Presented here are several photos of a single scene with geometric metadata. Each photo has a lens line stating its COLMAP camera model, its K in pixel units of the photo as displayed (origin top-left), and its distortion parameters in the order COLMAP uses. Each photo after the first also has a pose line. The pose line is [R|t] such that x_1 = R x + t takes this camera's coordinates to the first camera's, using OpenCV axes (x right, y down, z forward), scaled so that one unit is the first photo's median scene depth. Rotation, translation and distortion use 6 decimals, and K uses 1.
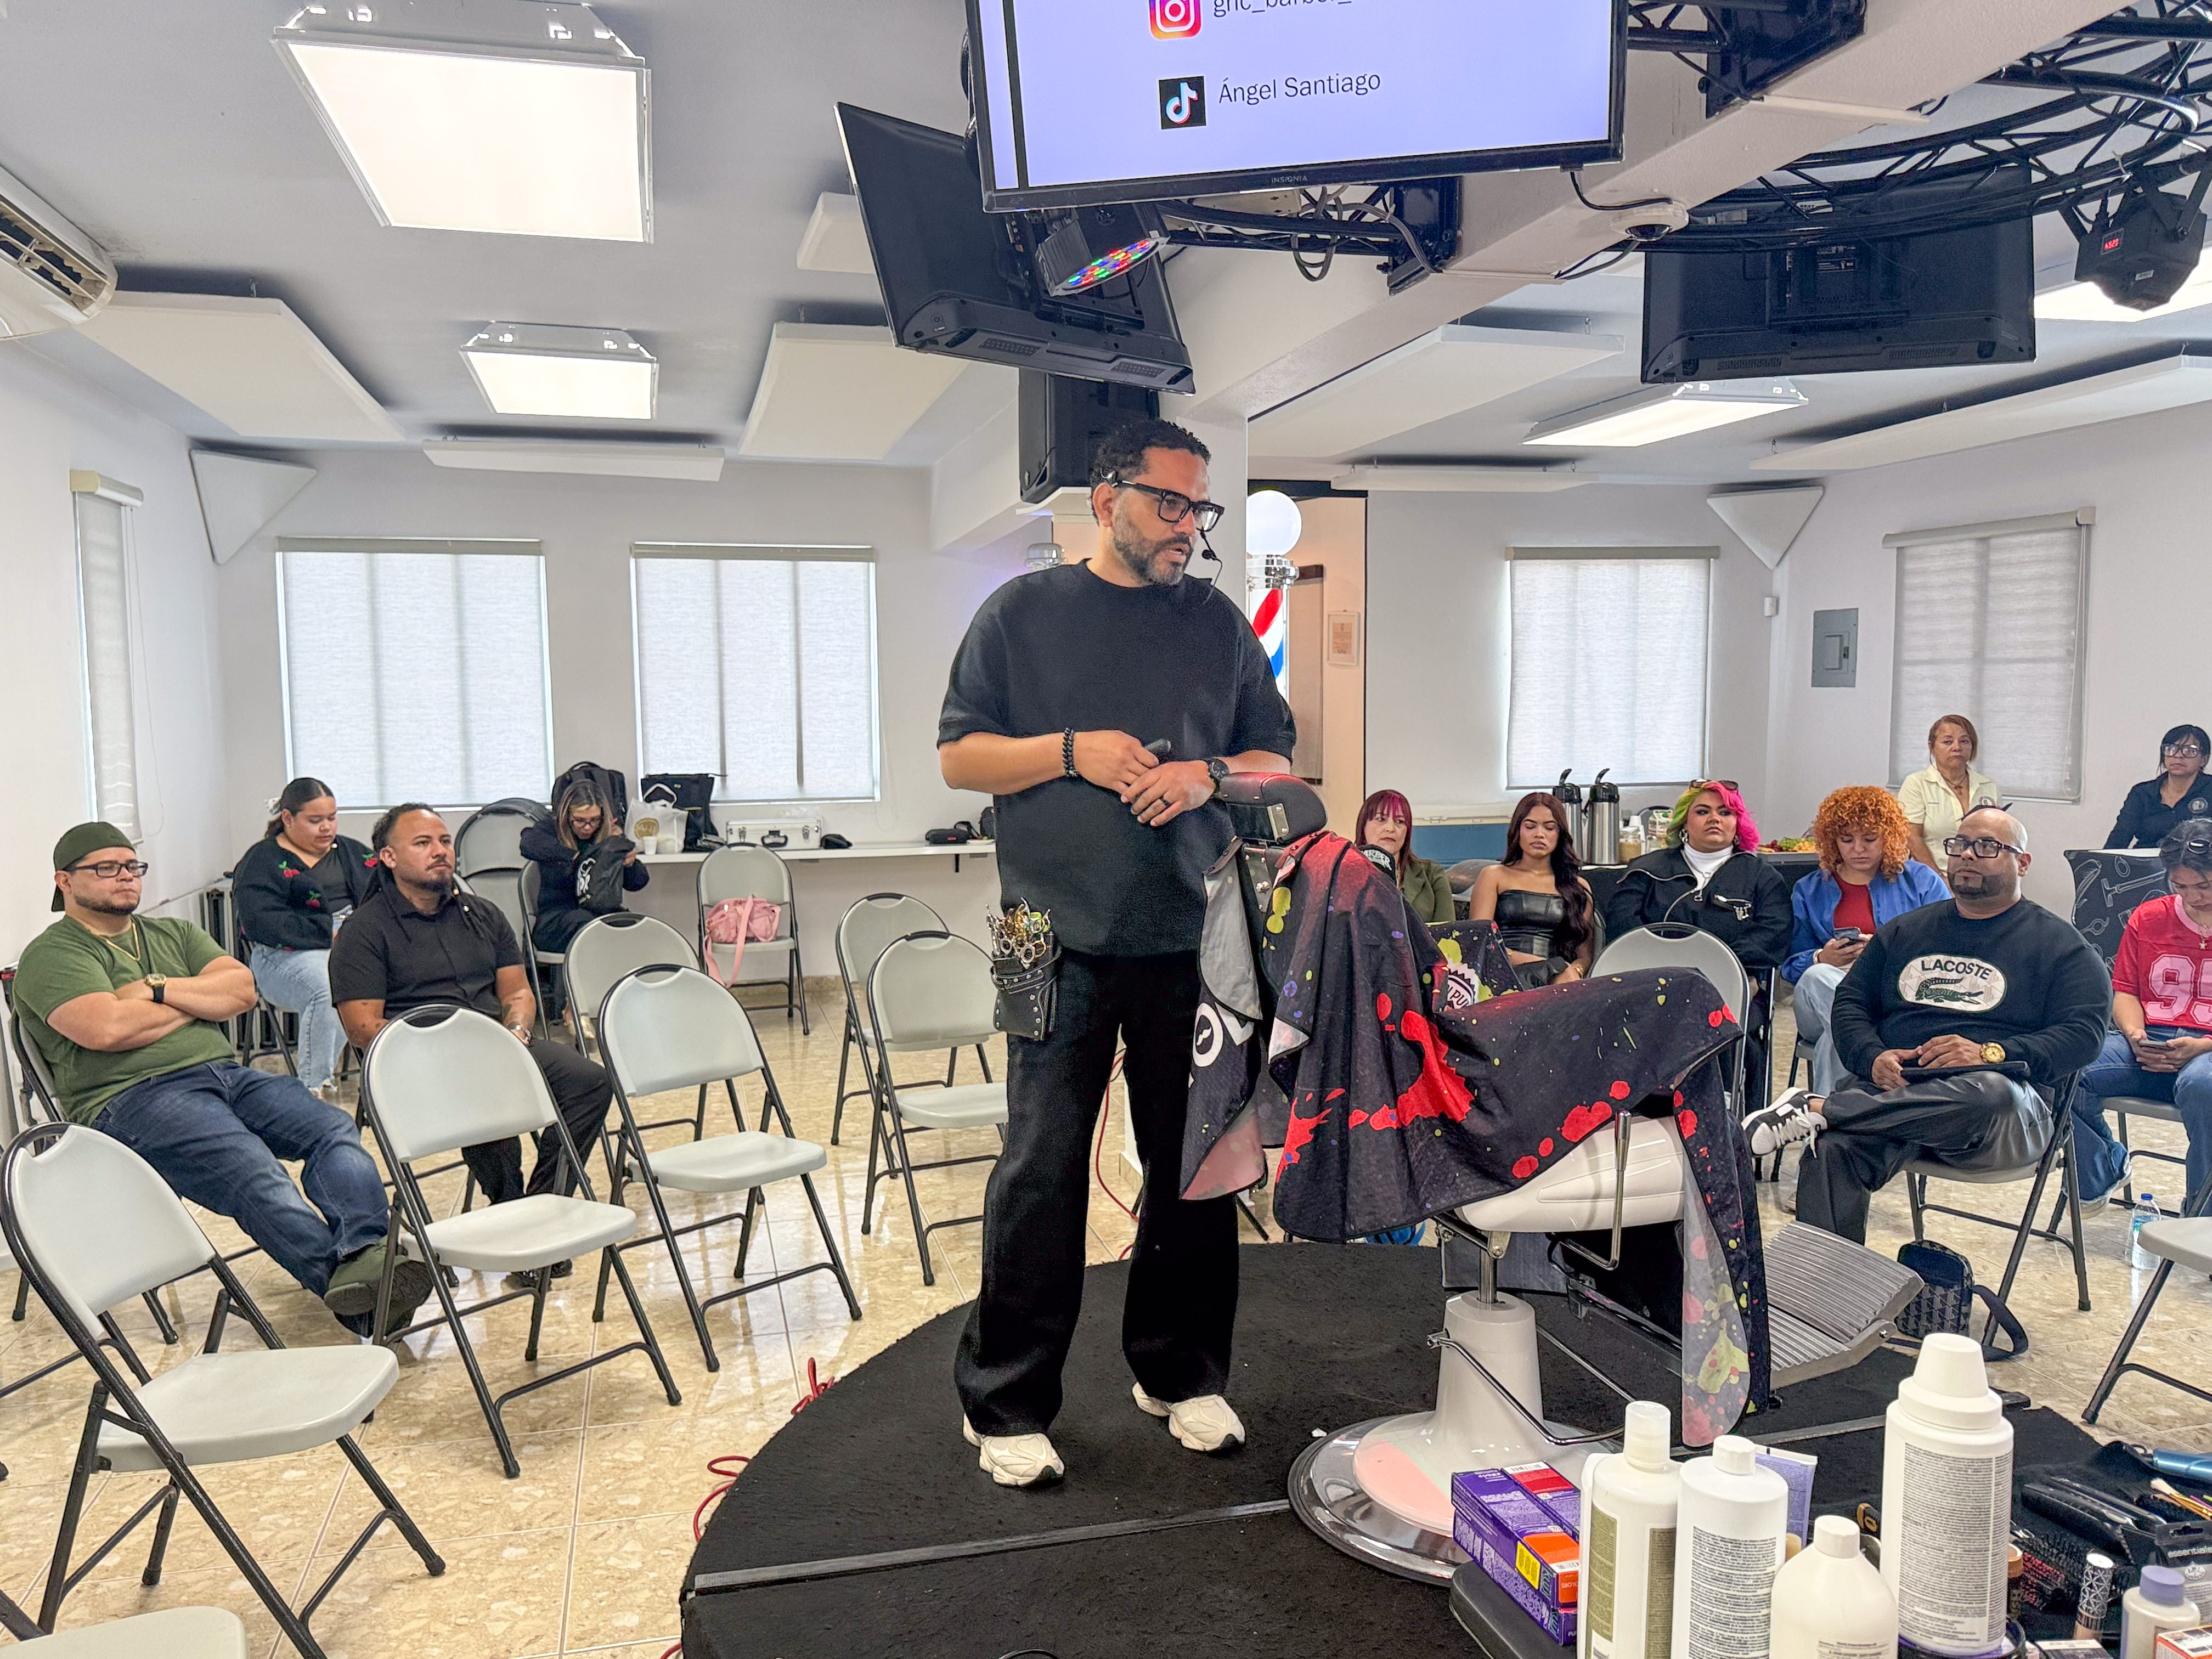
lens RADIAL K [[1709.1, 0, 1103.2], [0, 1709.1, 825.9], [0, 0, 1]] dist [0.085875, -0.114751]
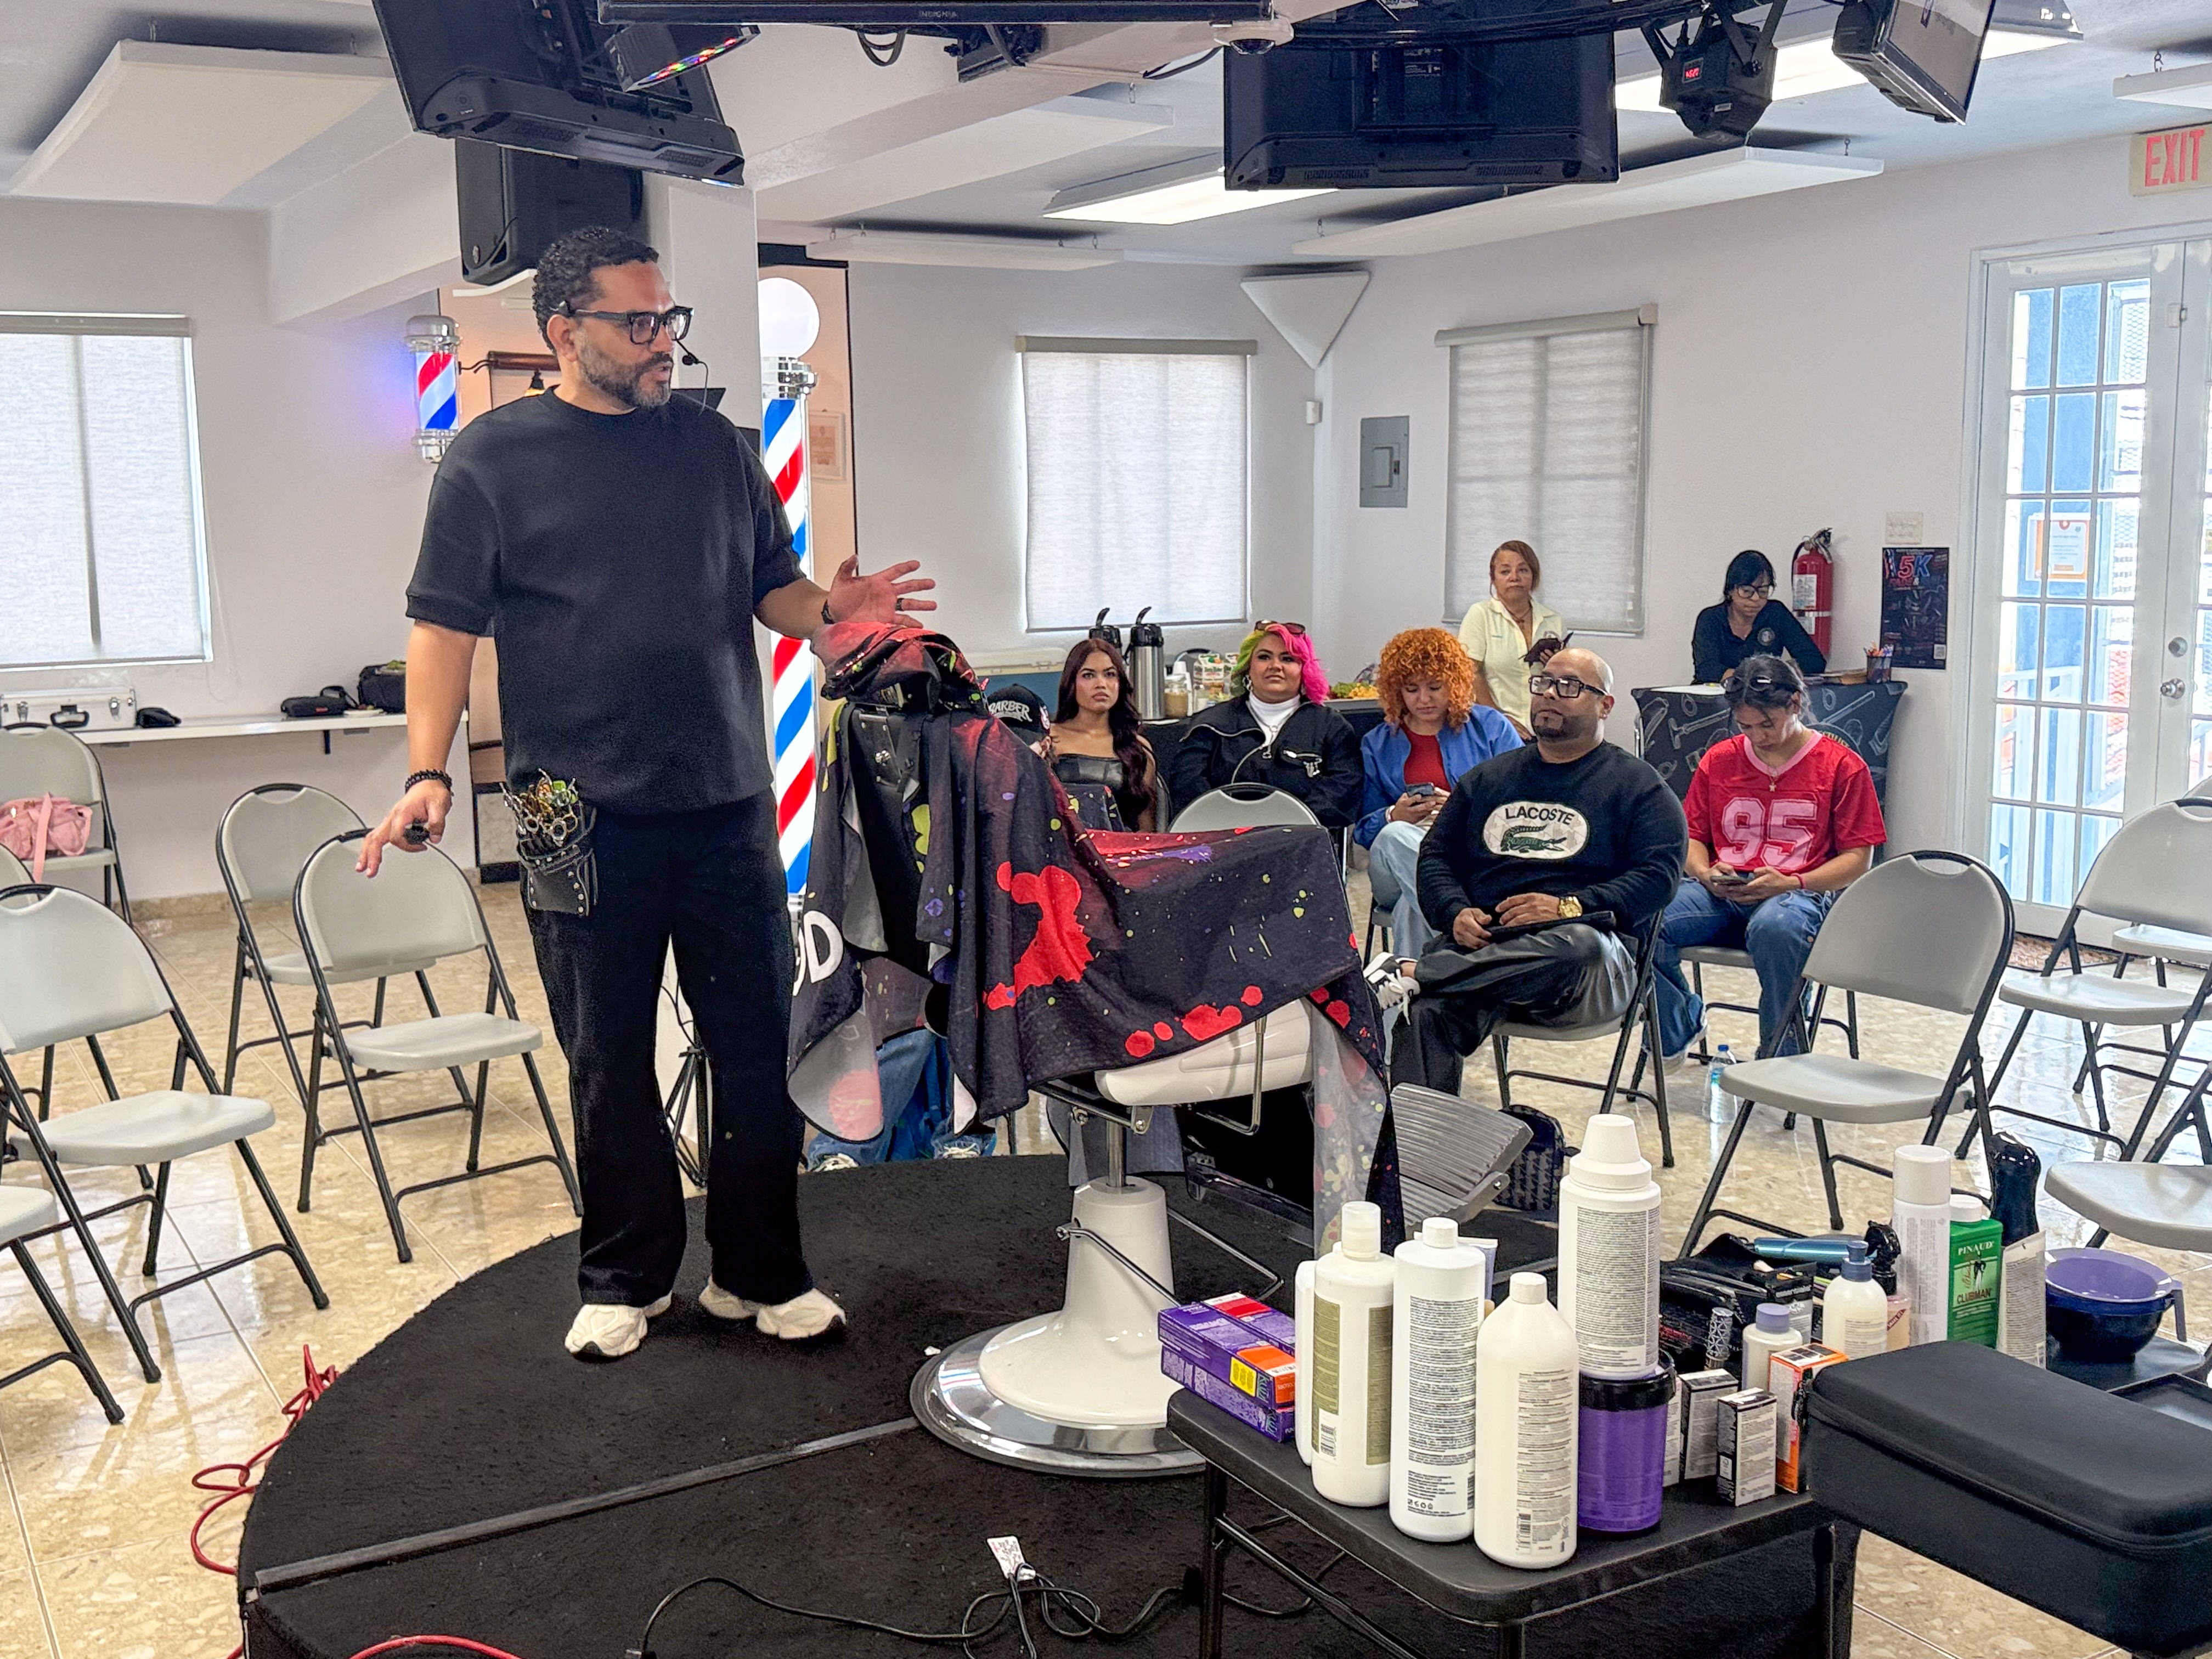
lens RADIAL K [[2263.5, 0, 1049.6], [0, 2263.5, 779.0], [0, 0, 1]] dist [0.155503, -0.298813]
pose [[0.964475, -0.035768, 0.261741, -0.087346], [0.024006, 0.998559, 0.048000, -0.005793], [-0.263080, -0.040011, 0.963944, -0.122544]]
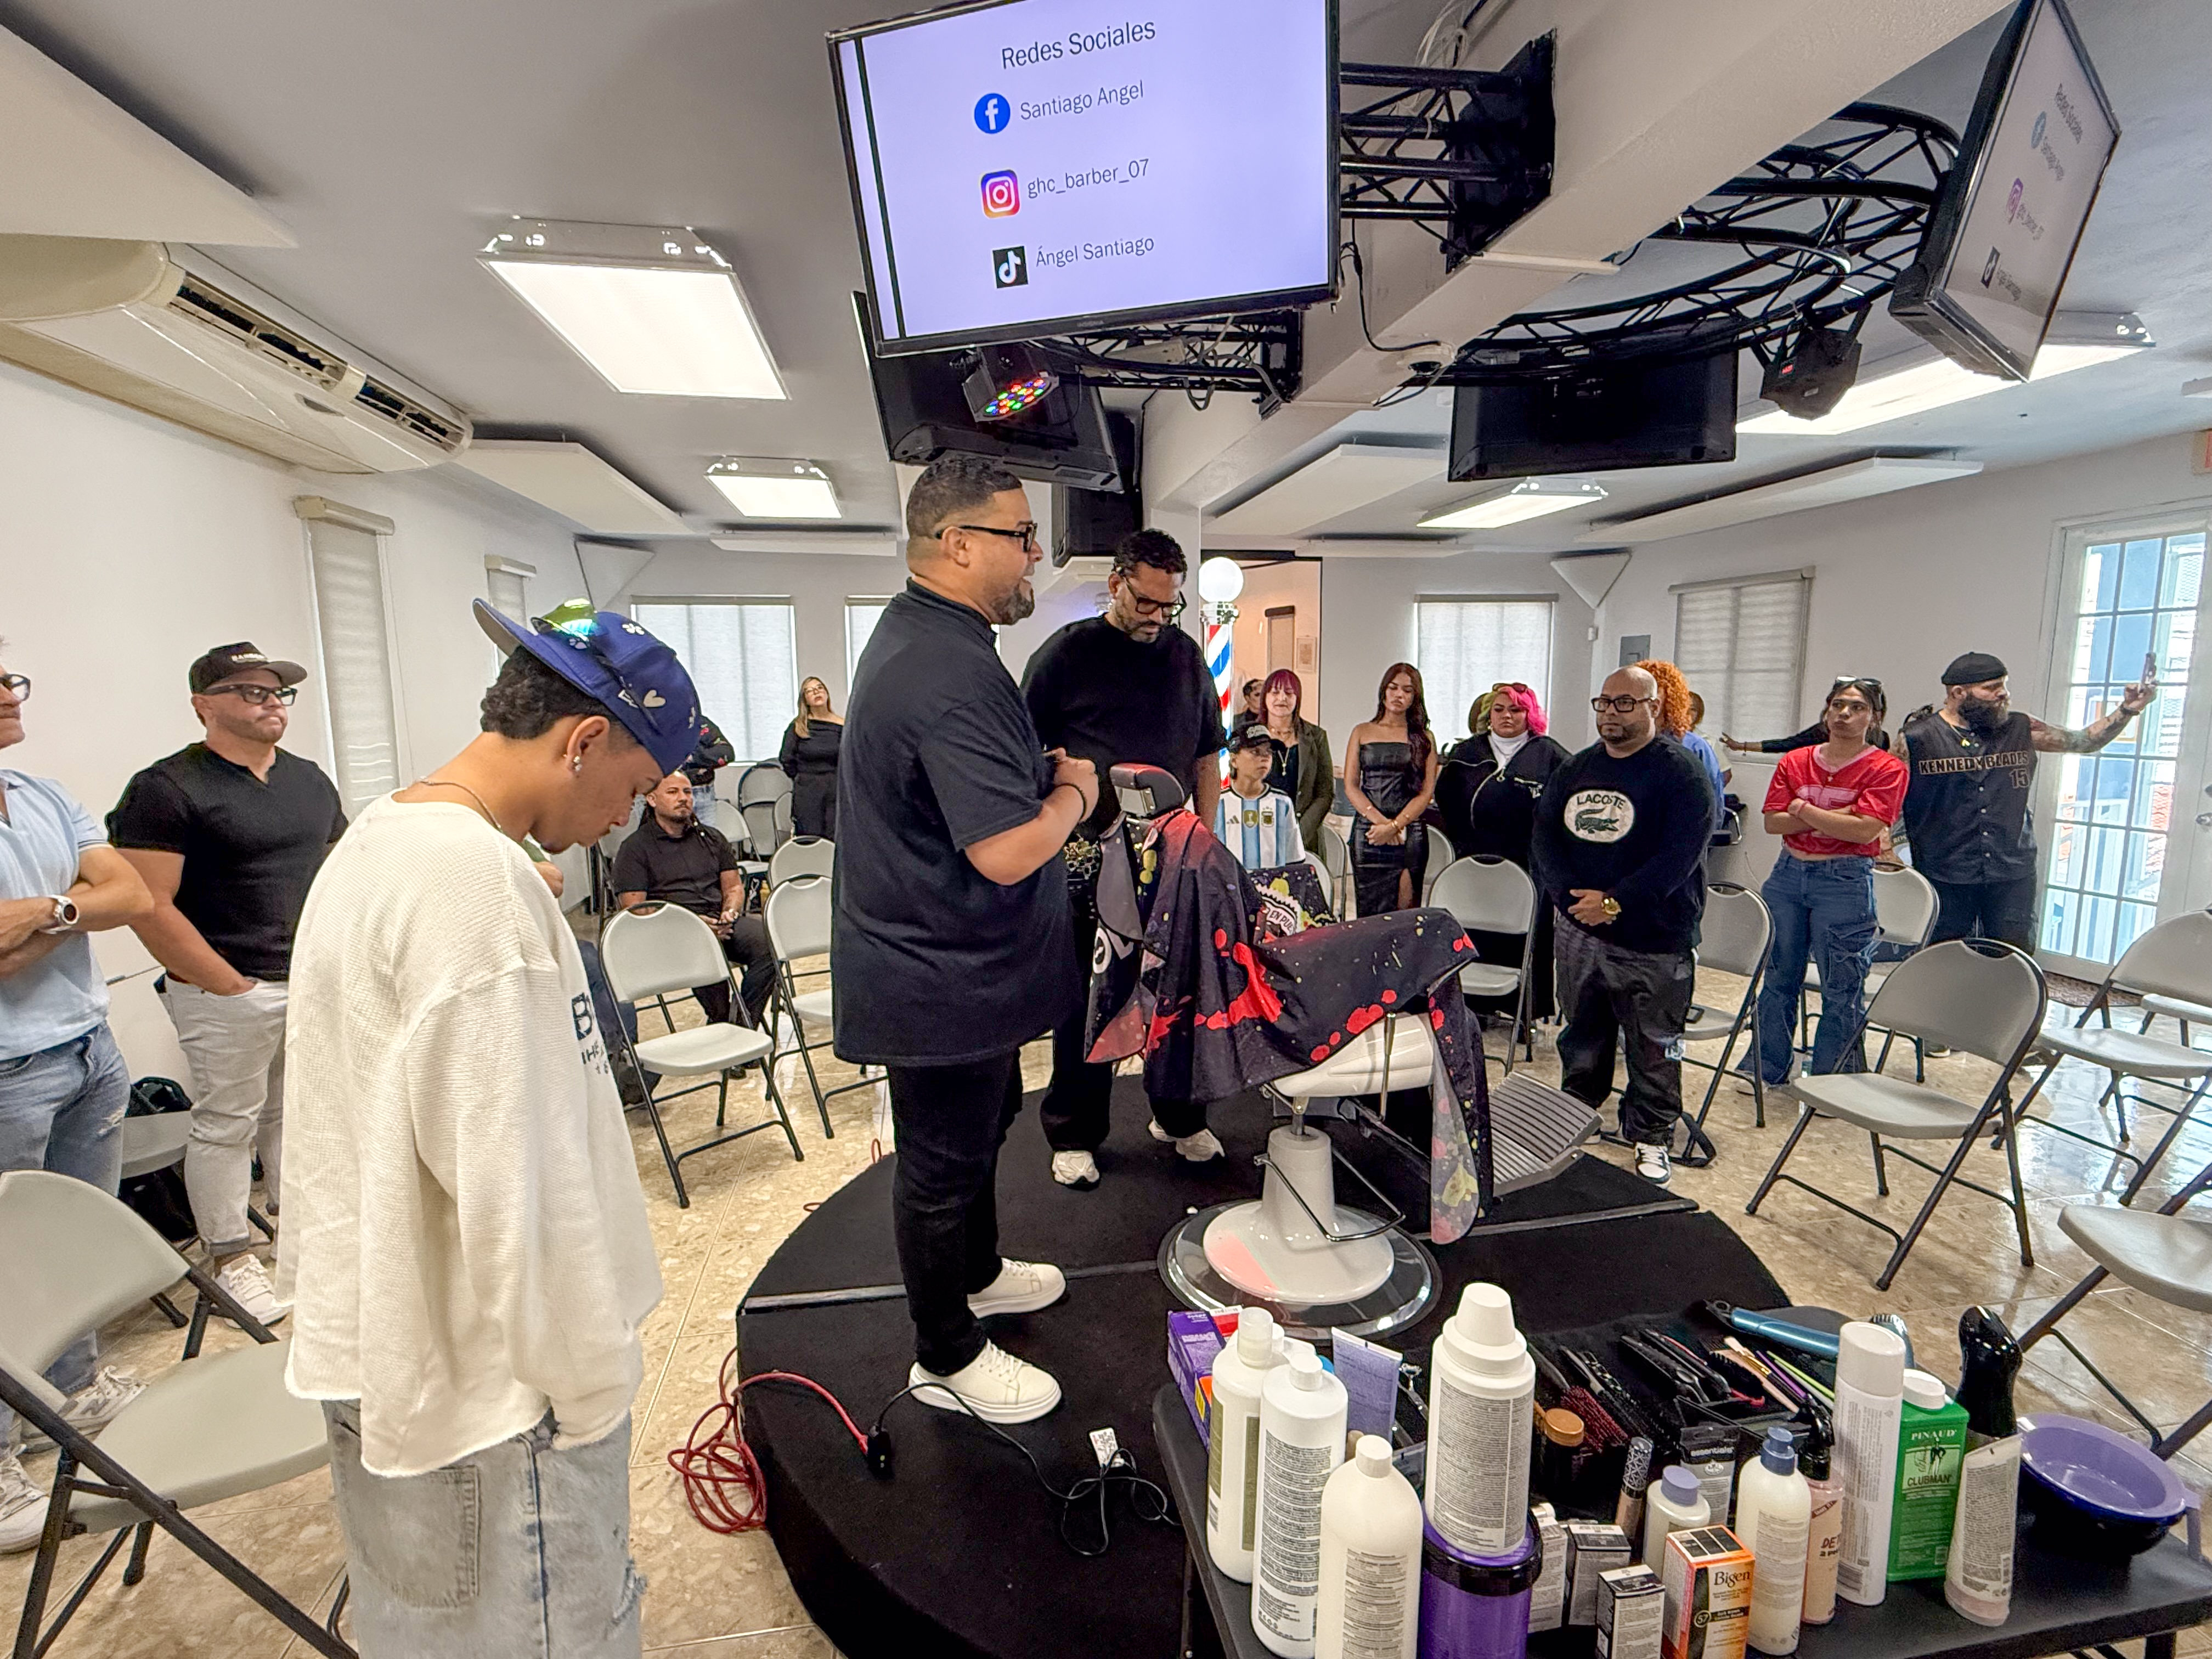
lens RADIAL K [[1054.0, 0, 1099.0], [0, 1054.0, 825.7], [0, 0, 1]] dist [-0.000767, -0.000046]
pose [[0.995948, 0.011665, -0.089168, 0.089246], [-0.006652, 0.998391, 0.056309, -0.018789], [0.089681, -0.055487, 0.994424, 0.087476]]
